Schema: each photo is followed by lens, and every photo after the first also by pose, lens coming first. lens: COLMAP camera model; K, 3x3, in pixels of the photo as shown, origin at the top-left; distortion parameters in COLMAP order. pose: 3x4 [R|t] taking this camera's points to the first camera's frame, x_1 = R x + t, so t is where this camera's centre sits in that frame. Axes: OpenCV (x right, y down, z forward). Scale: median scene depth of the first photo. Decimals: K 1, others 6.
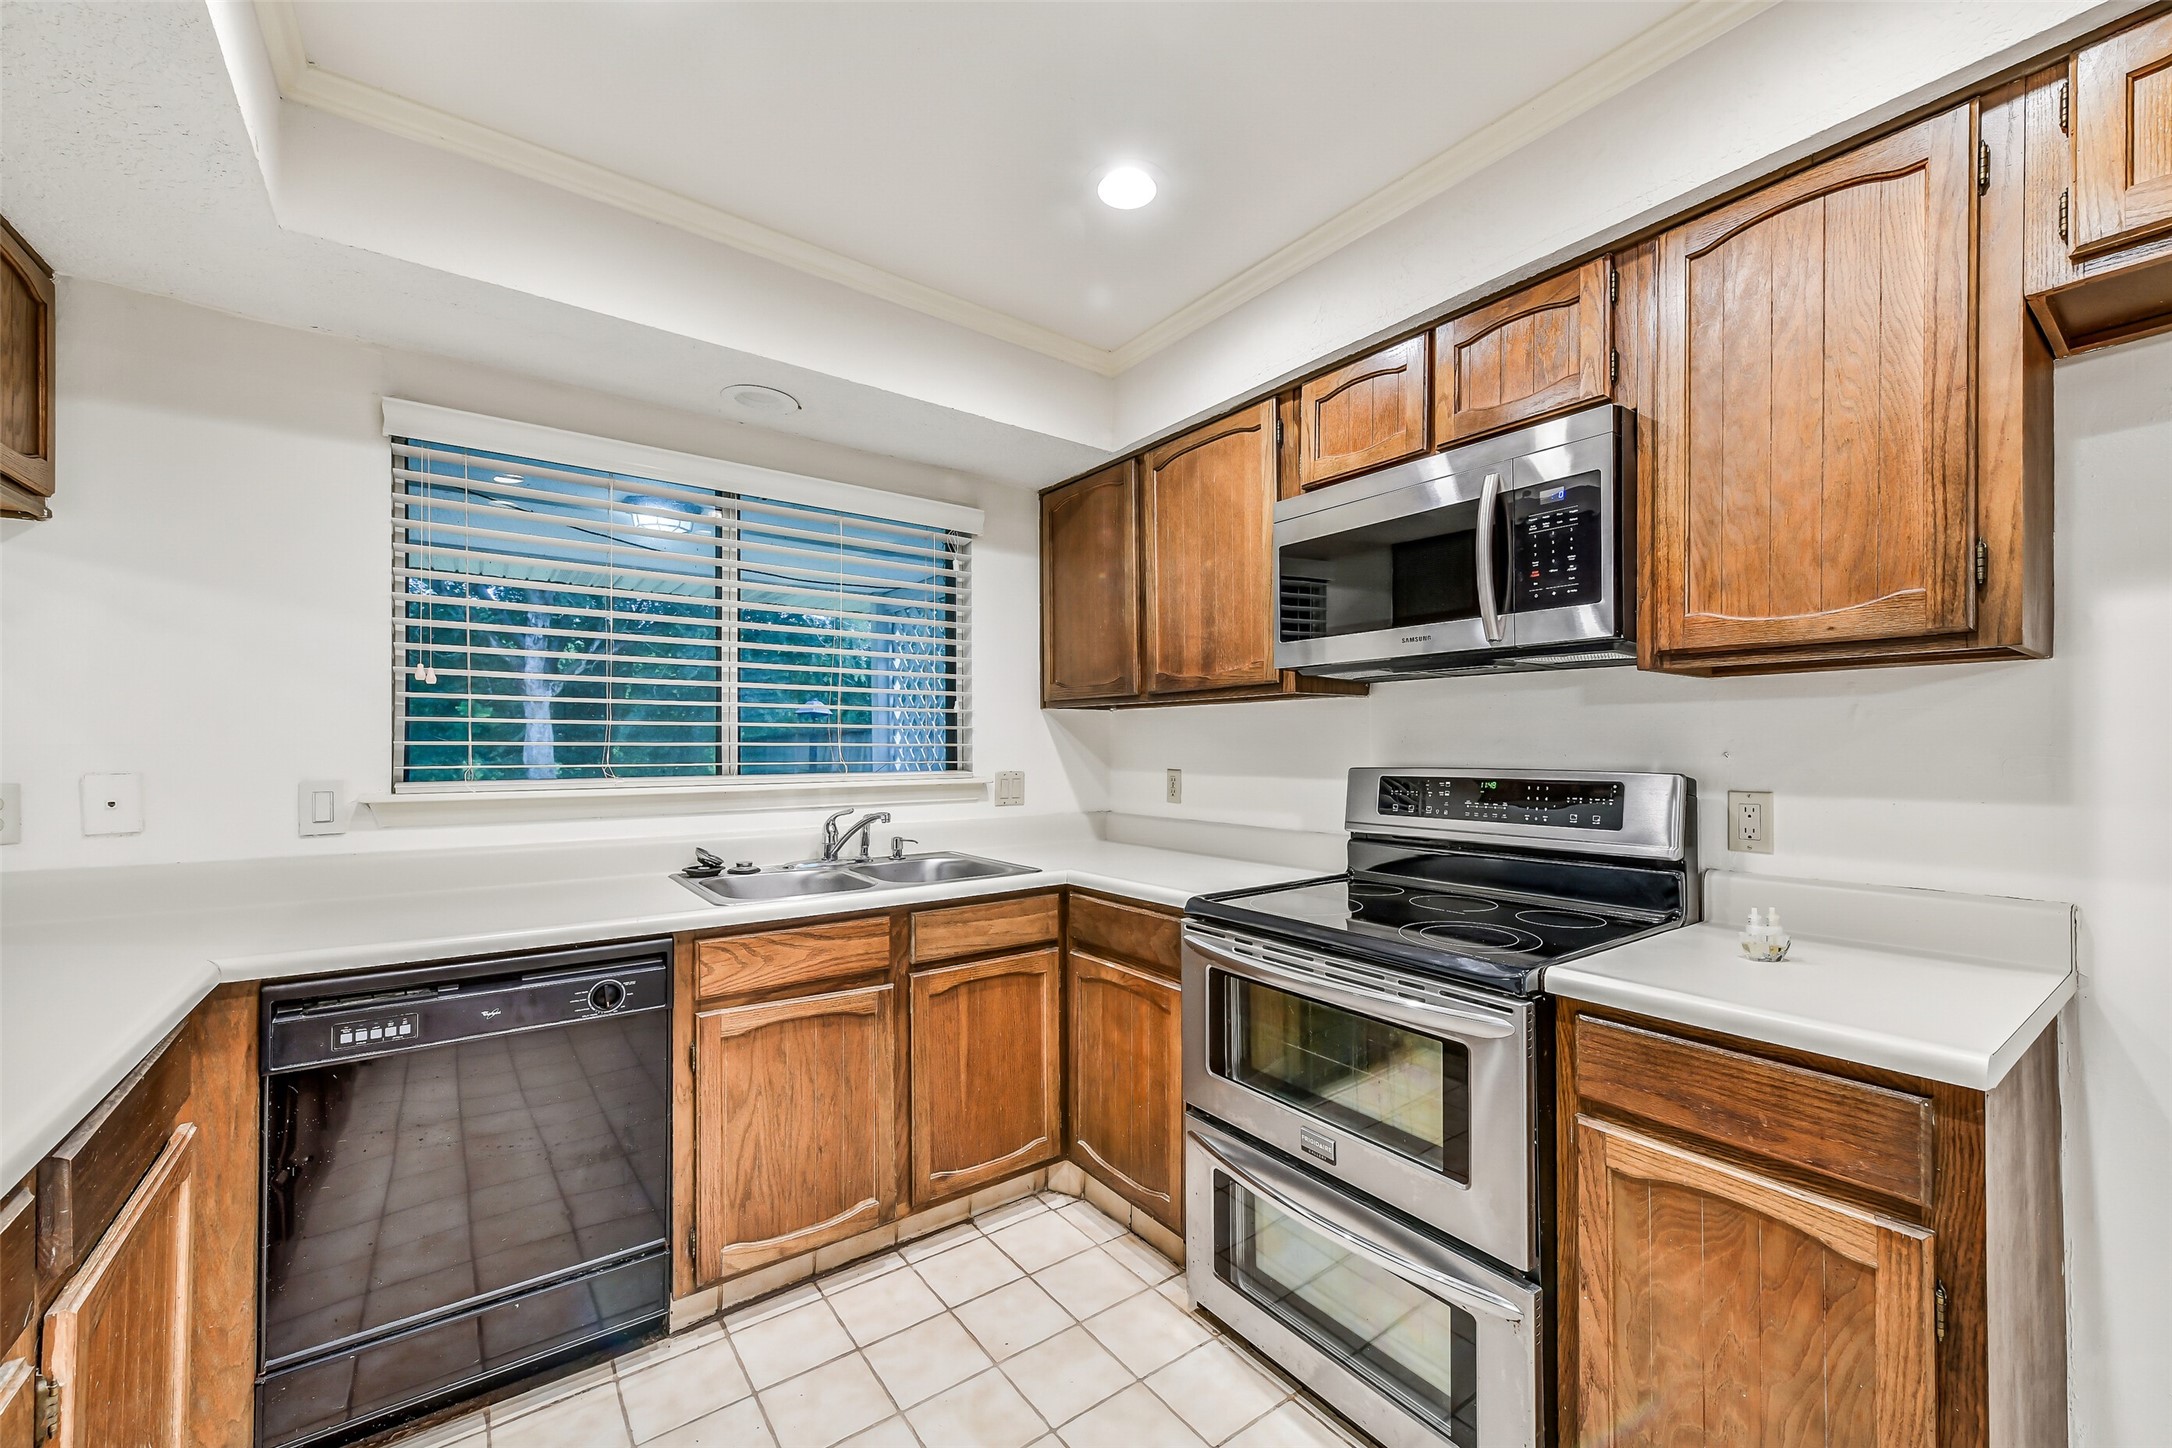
lens RADIAL K [[856.1, 0, 1096.3], [0, 856.1, 747.1], [0, 0, 1]] dist [0.009386, 0.000315]
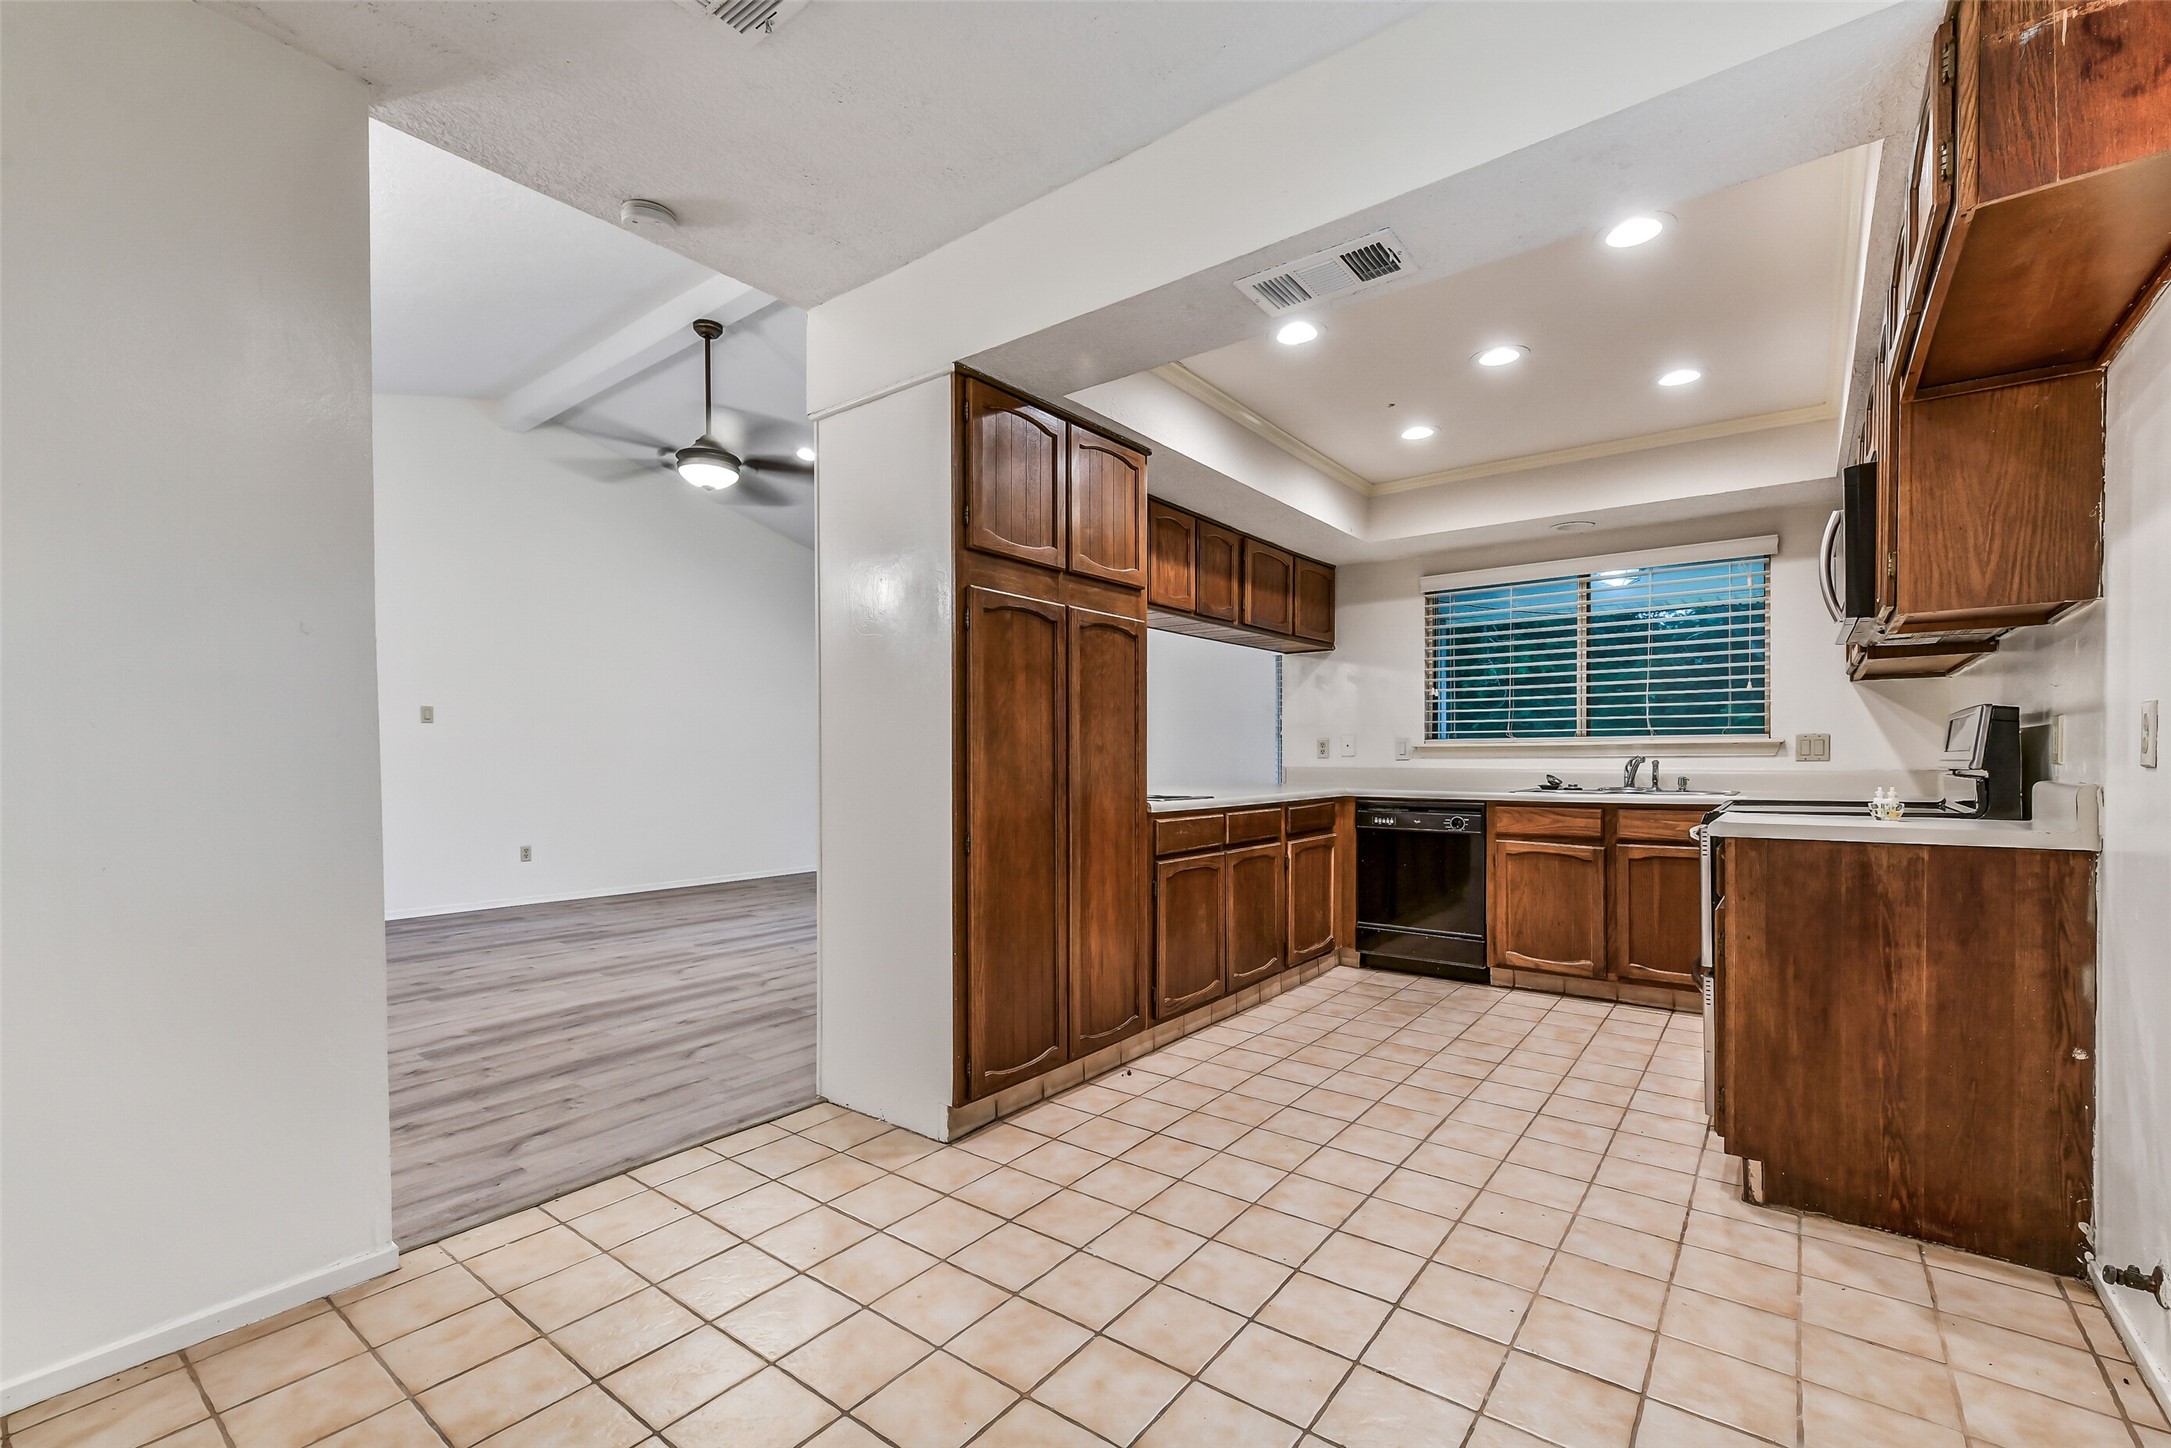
lens RADIAL K [[928.3, 0, 1093.9], [0, 928.3, 770.8], [0, 0, 1]] dist [0.011629, -0.000616]
pose [[0.276431, 0.012283, -0.960955, 1.335399], [0.001169, 0.999913, 0.013117, 0.091143], [0.961033, -0.004749, 0.276393, -0.556691]]
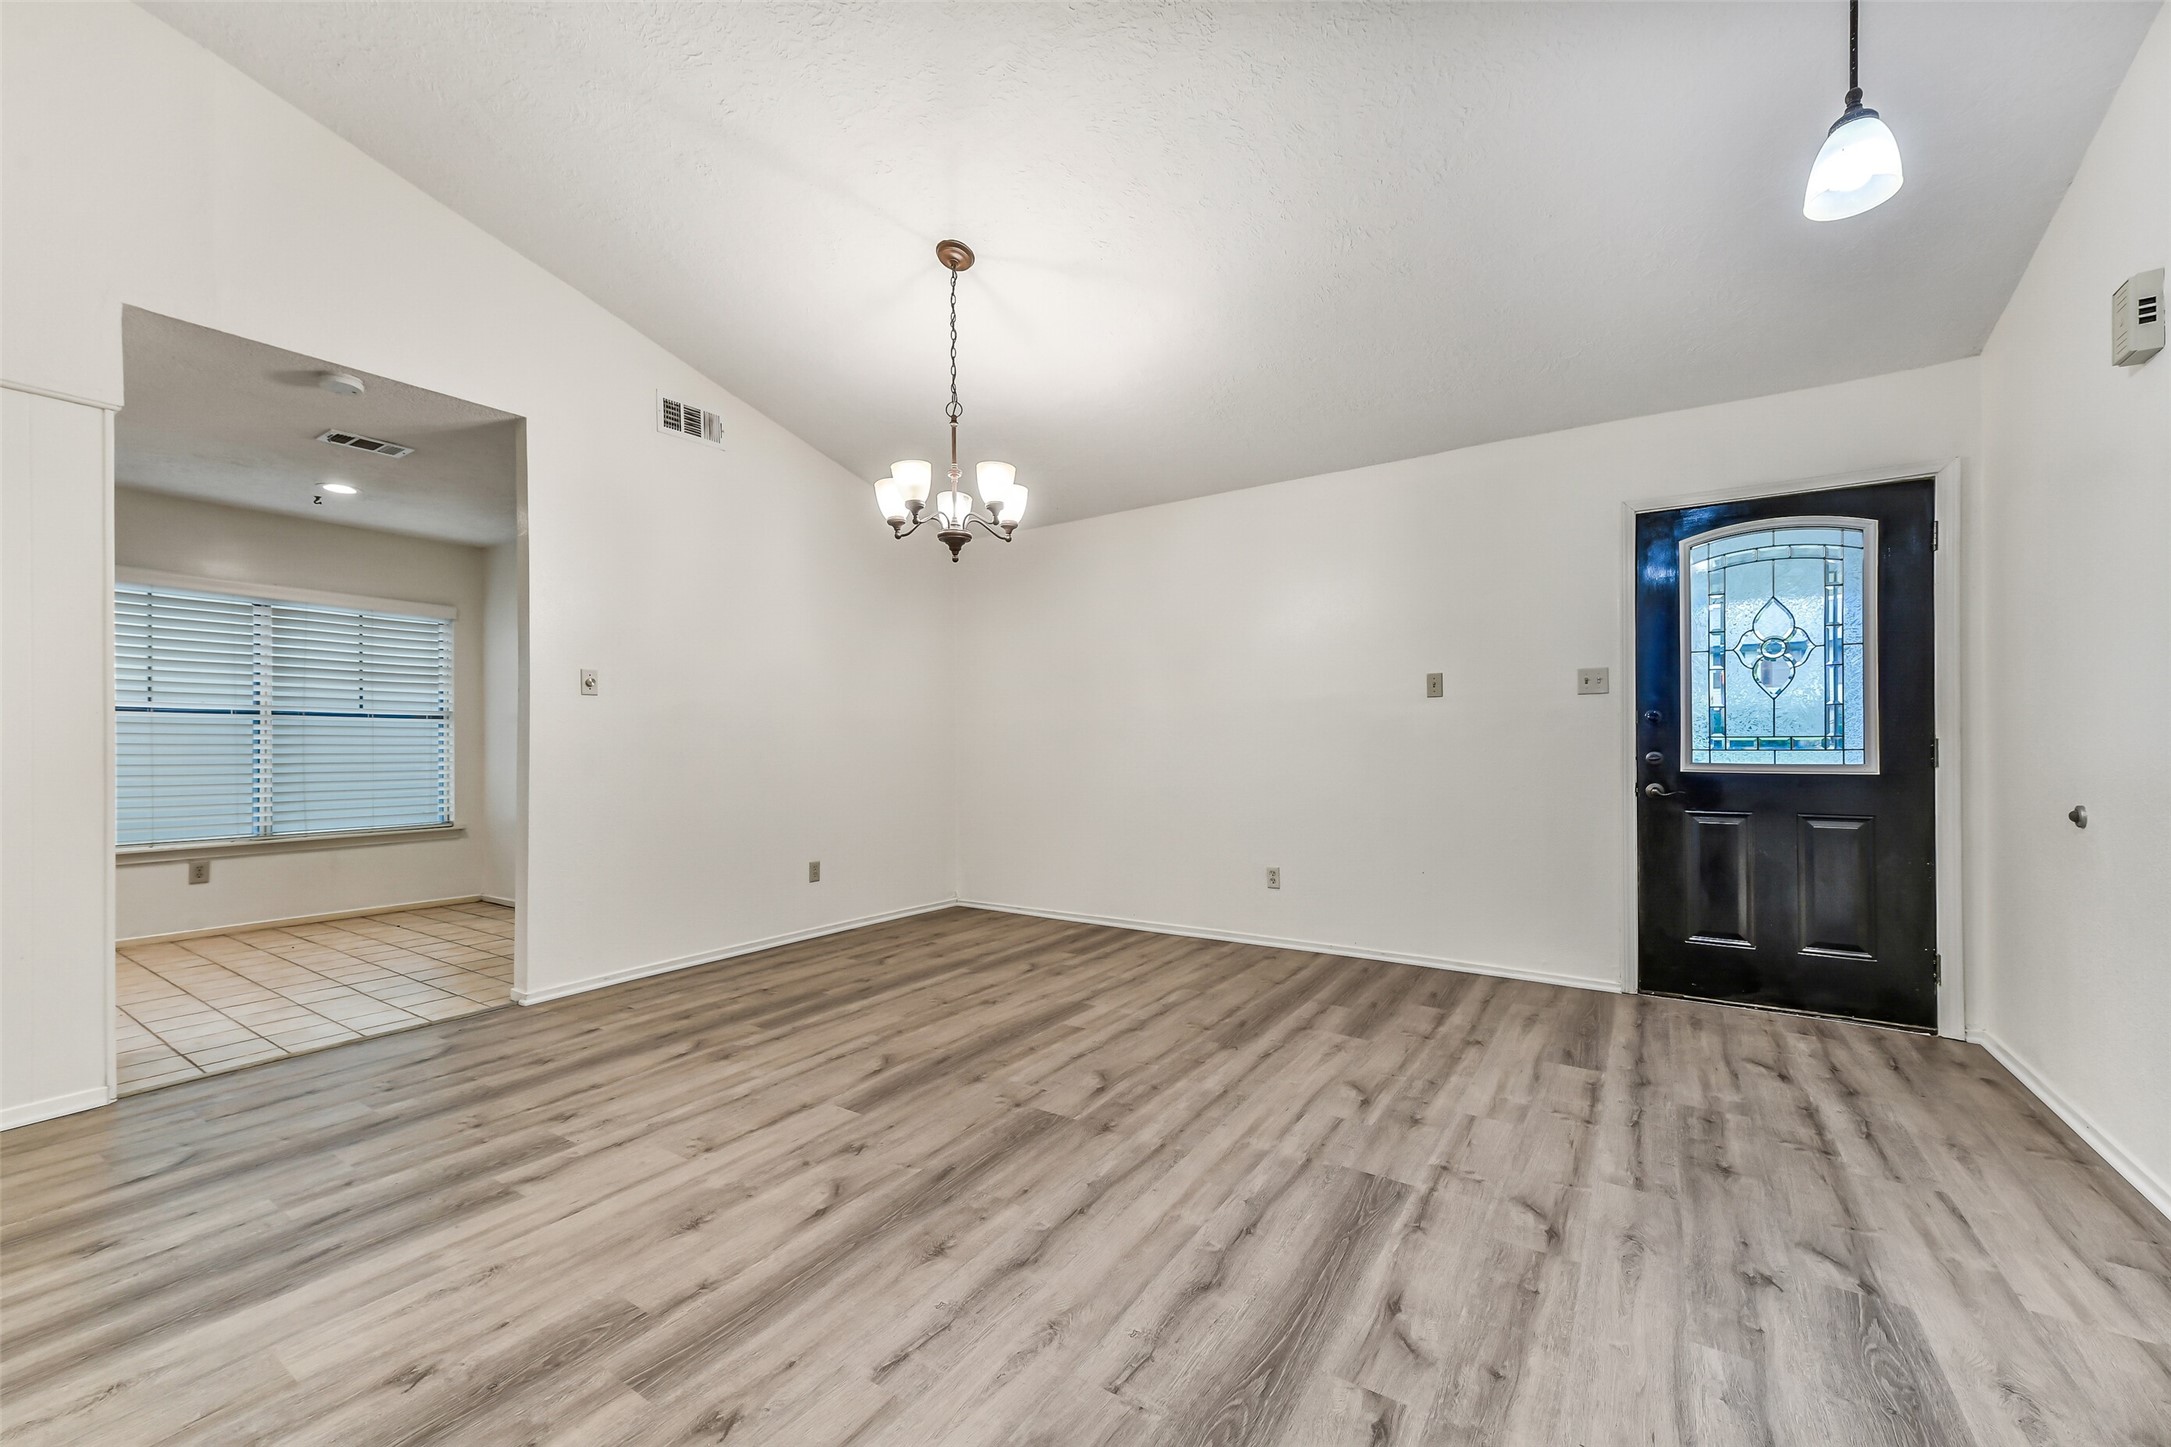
lens RADIAL K [[855.7, 0, 1094.9], [0, 855.7, 739.0], [0, 0, 1]] dist [0.009386, 0.000315]
pose [[-0.347215, 0.000906, 0.937785, -1.896067], [0.004952, 0.999987, 0.000867, 0.076168], [-0.937773, 0.004945, -0.347215, -1.505518]]
